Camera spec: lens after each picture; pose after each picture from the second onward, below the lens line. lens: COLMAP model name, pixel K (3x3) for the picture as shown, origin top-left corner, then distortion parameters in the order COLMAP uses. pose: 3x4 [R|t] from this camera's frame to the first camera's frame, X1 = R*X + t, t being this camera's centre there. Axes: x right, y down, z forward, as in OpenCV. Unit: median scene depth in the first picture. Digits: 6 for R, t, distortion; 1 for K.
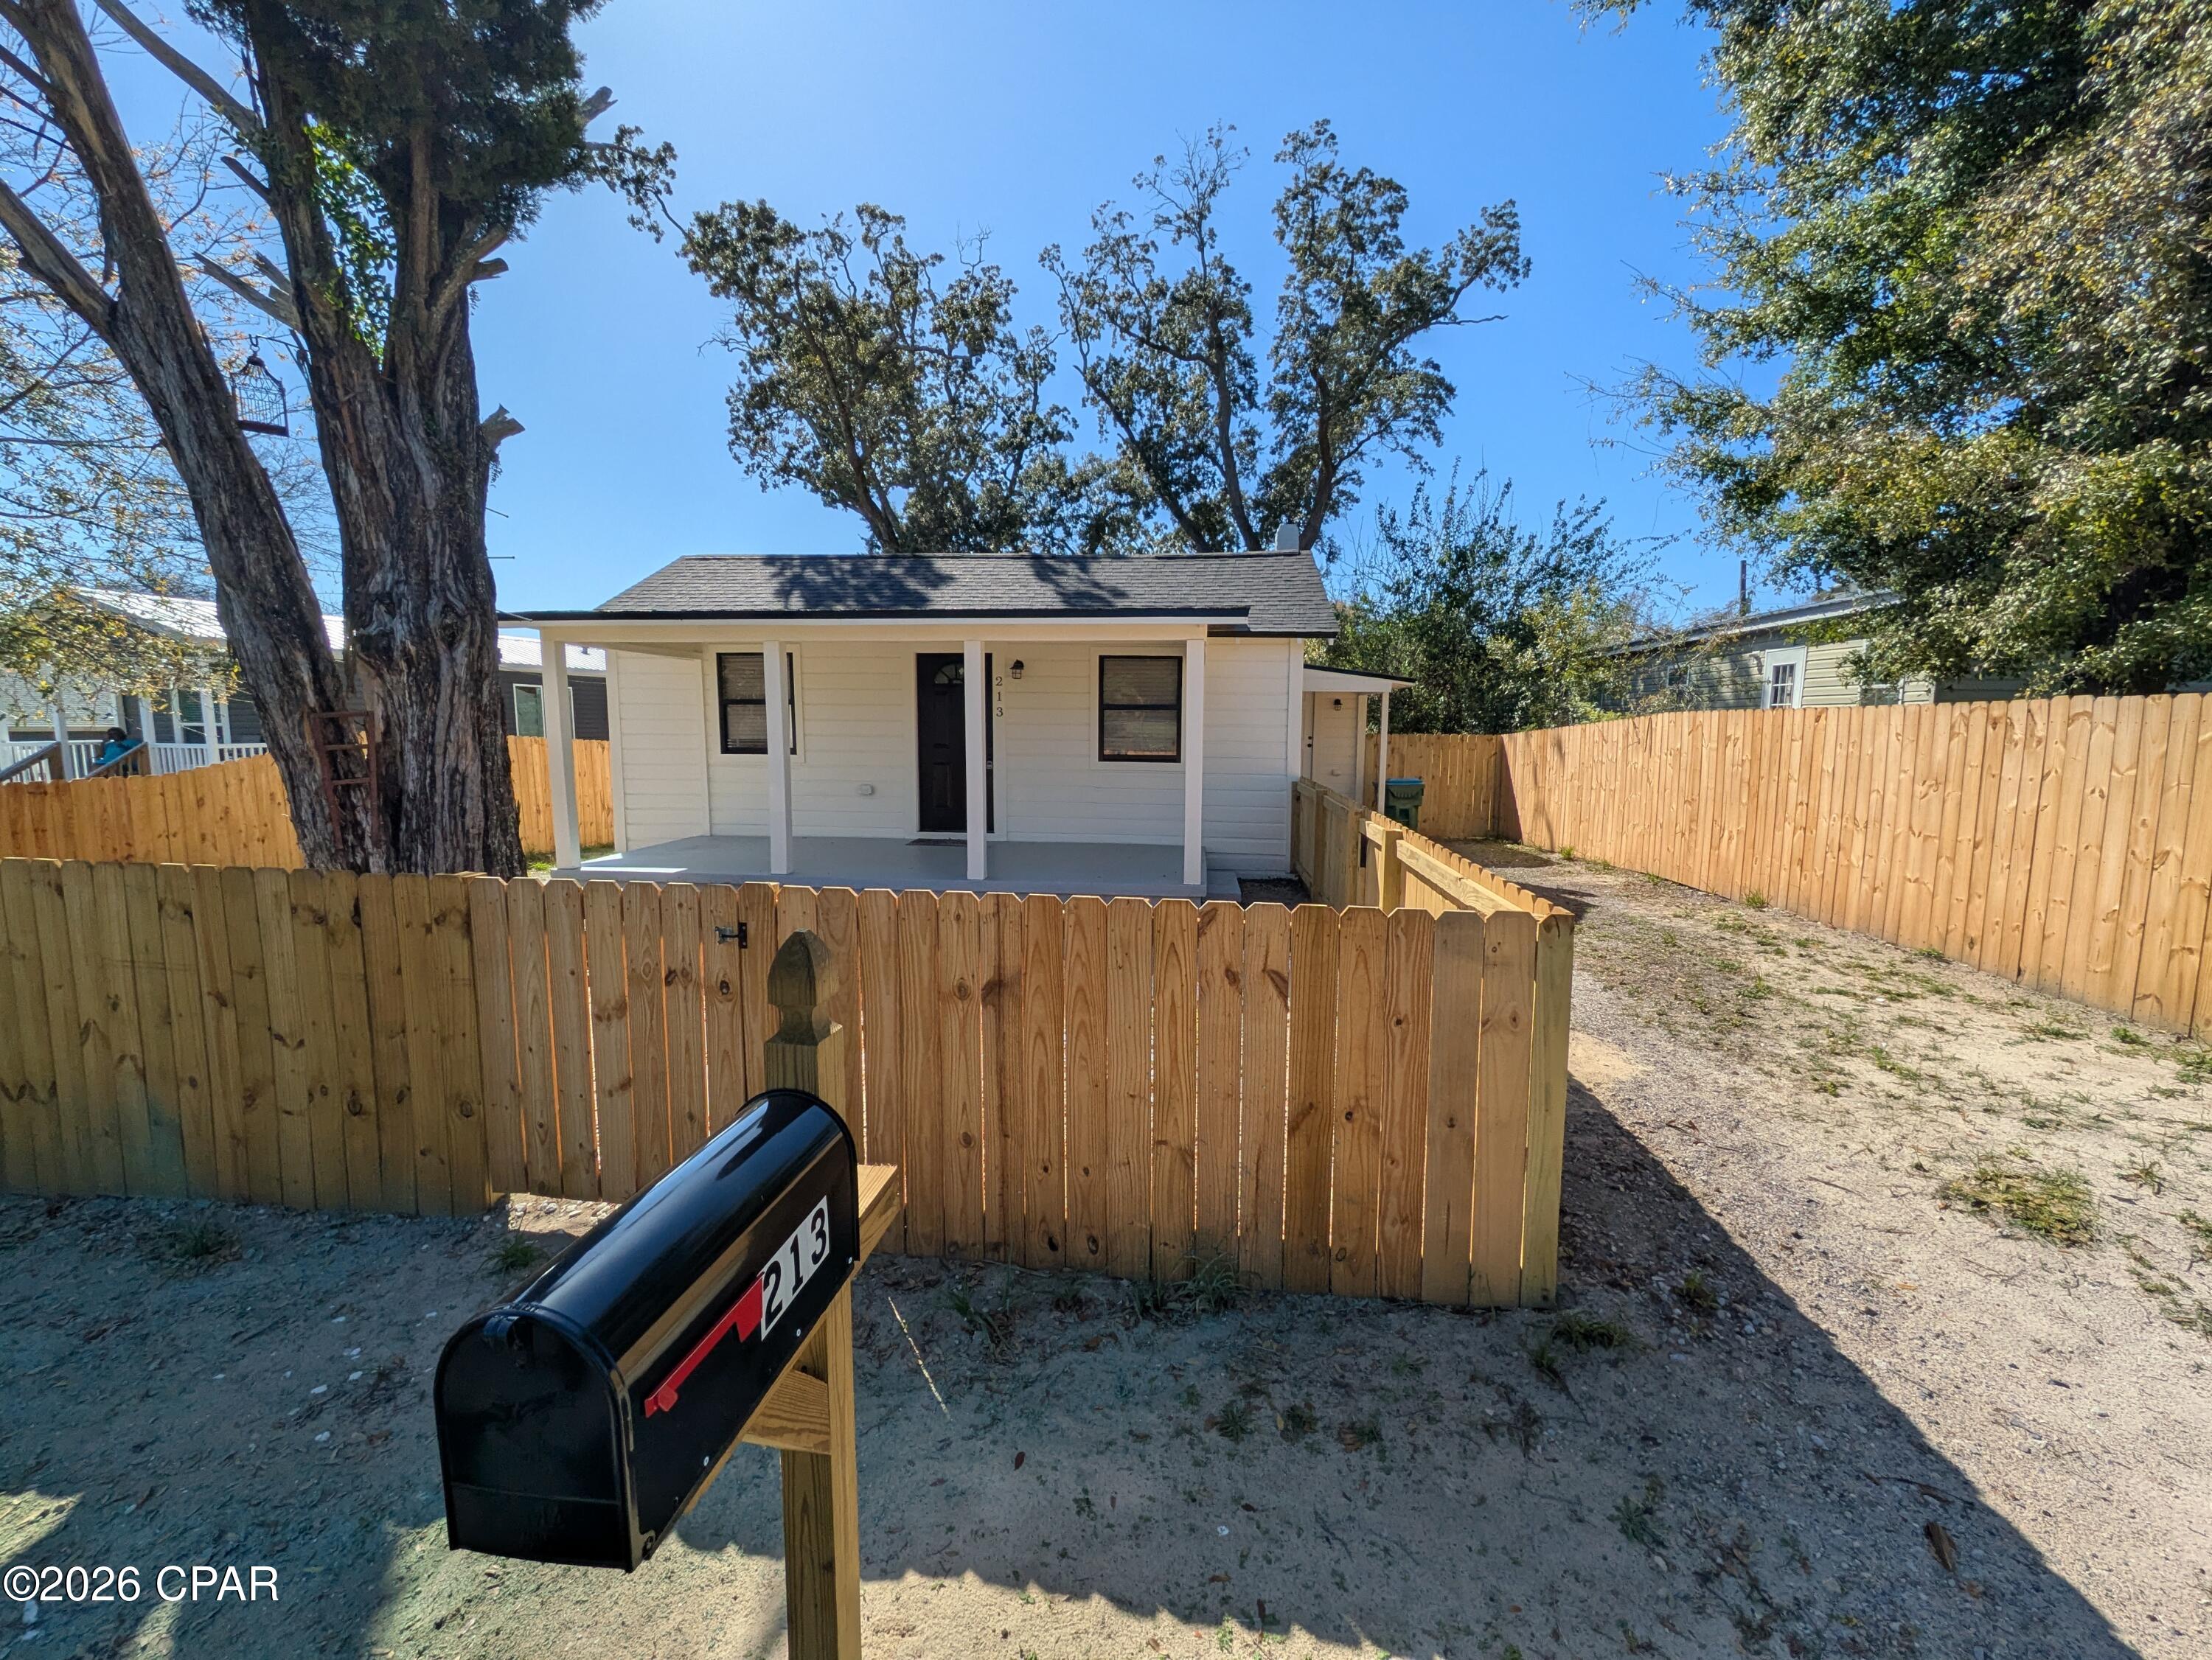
lens RADIAL K [[882.3, 0, 1104.9], [0, 882.3, 829.0], [0, 0, 1]] dist [0.001208, 0.001446]
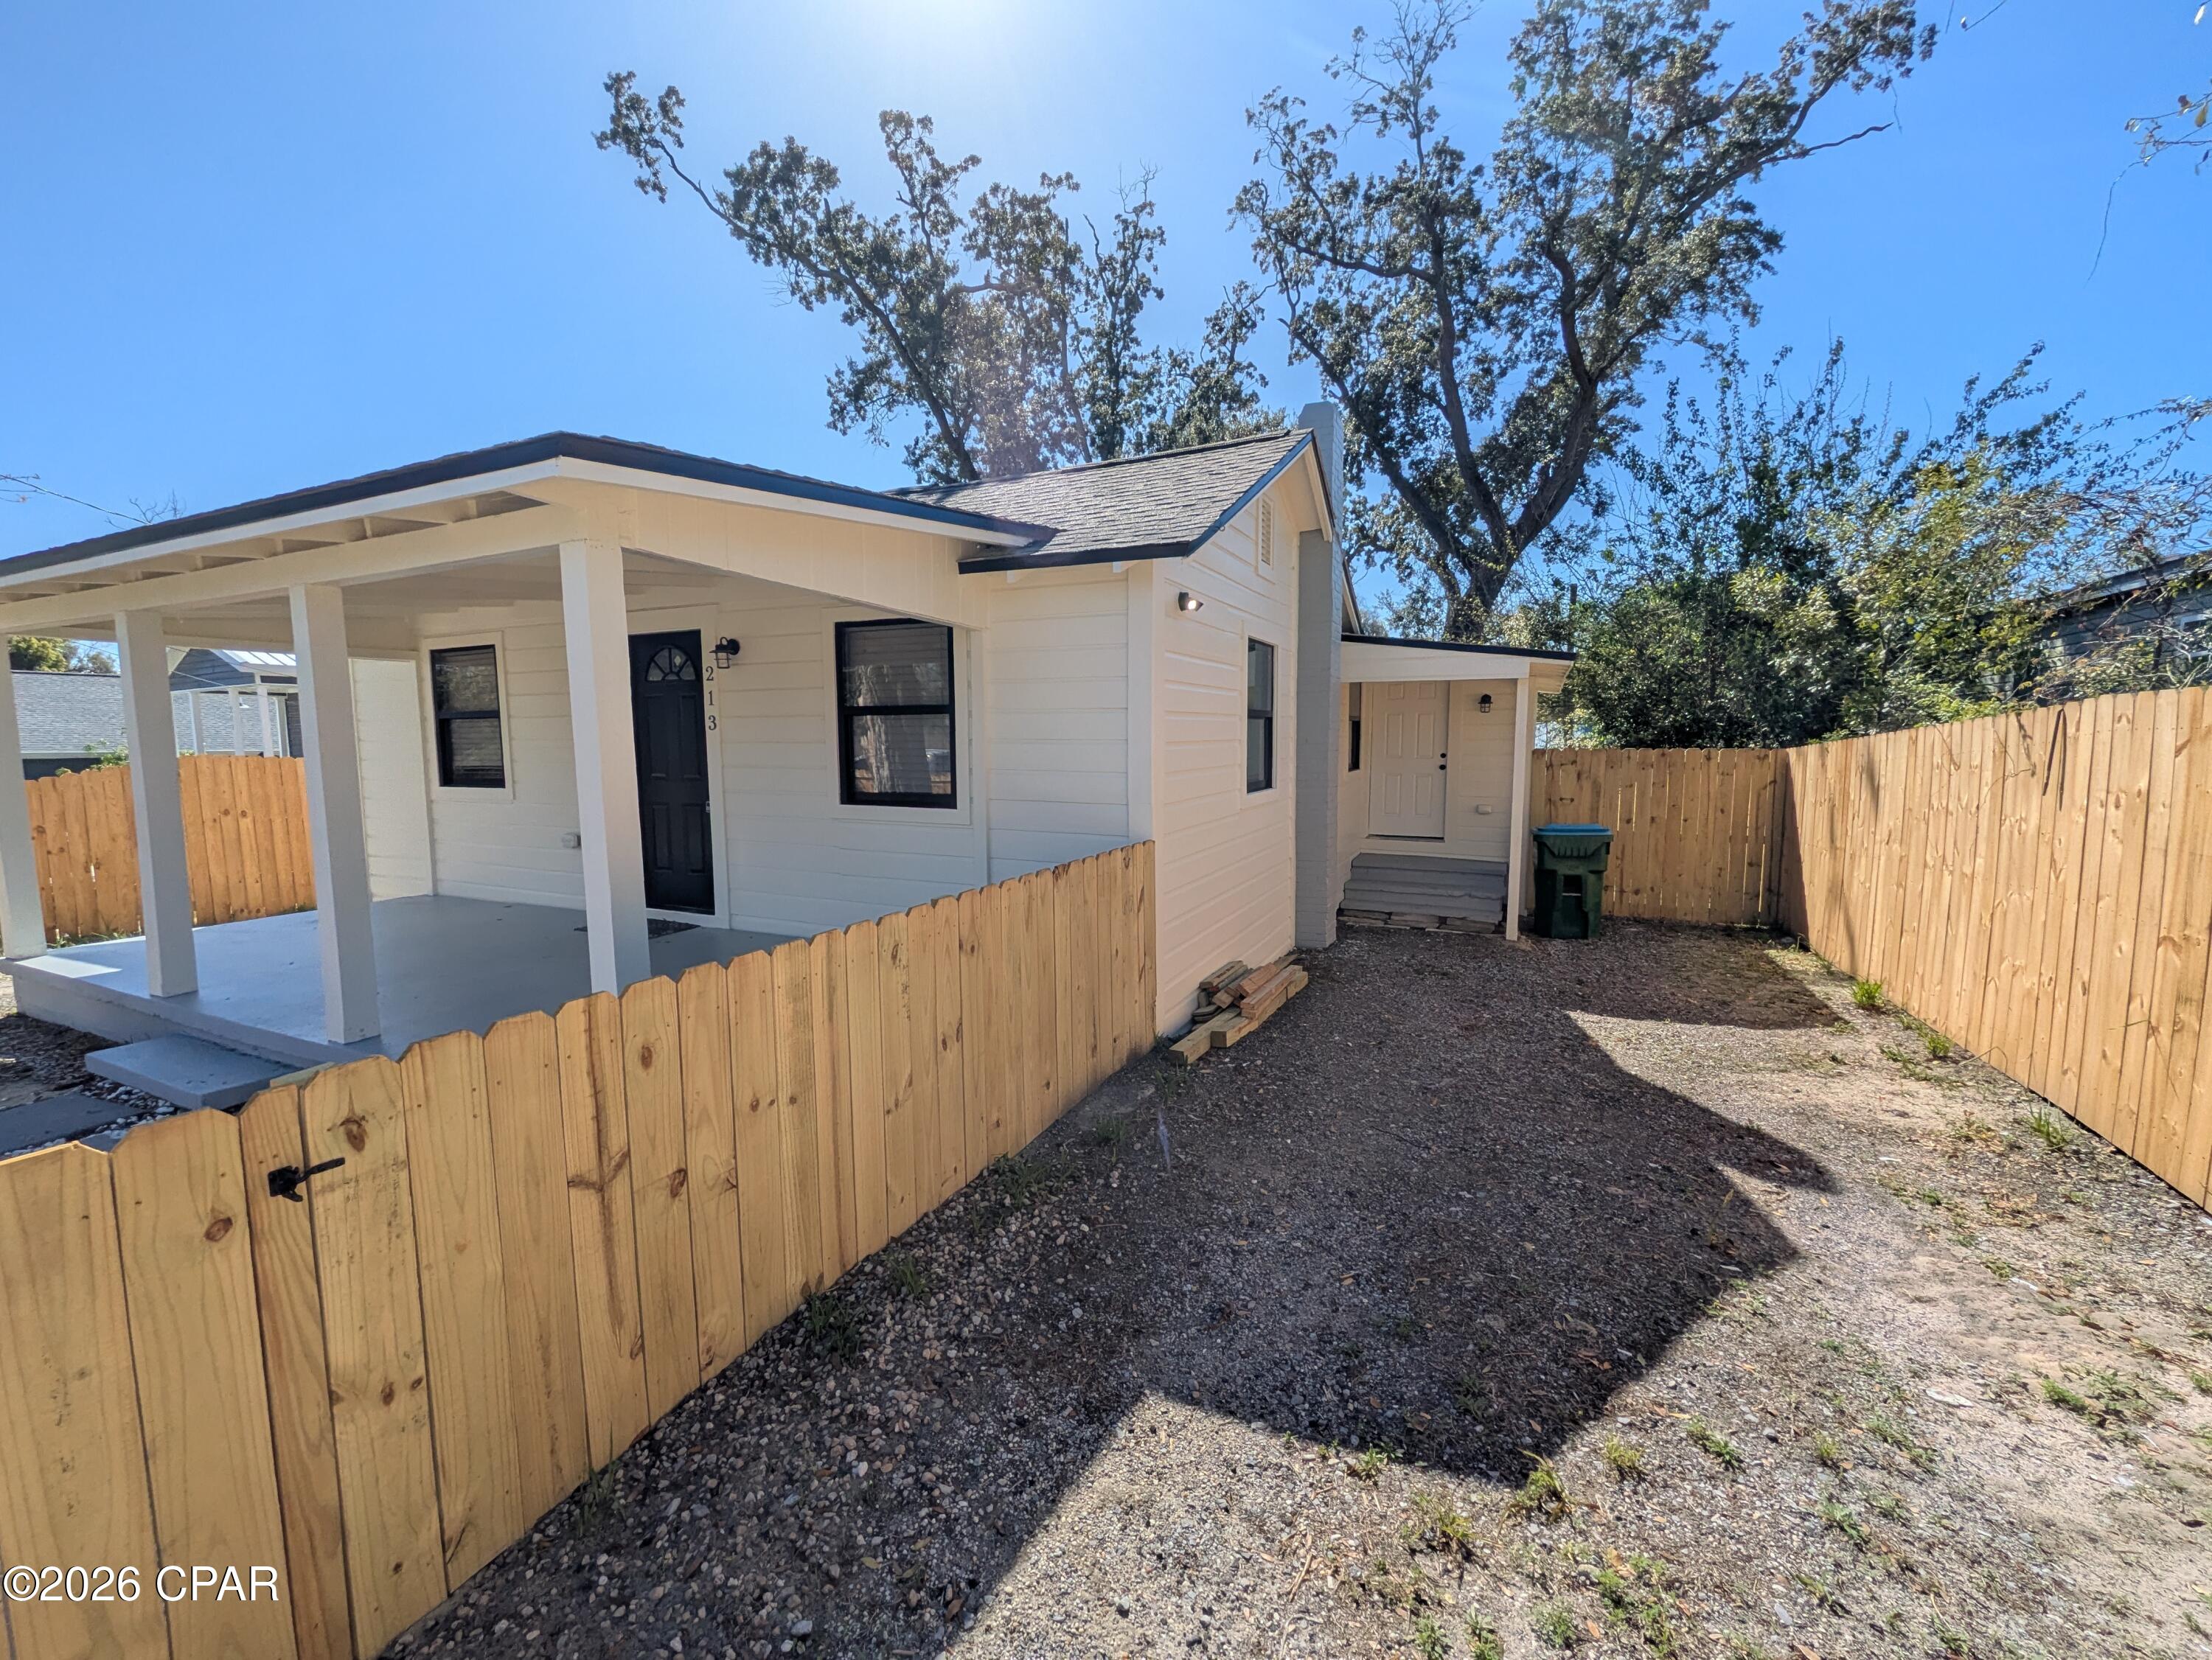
lens RADIAL K [[882.3, 0, 1112.5], [0, 882.3, 827.8], [0, 0, 1]] dist [0.001208, 0.001446]
pose [[0.945518, 0.022060, -0.324822, 0.141063], [-0.026979, 0.999579, -0.010649, -0.023760], [0.324450, 0.018833, 0.945715, 0.200188]]
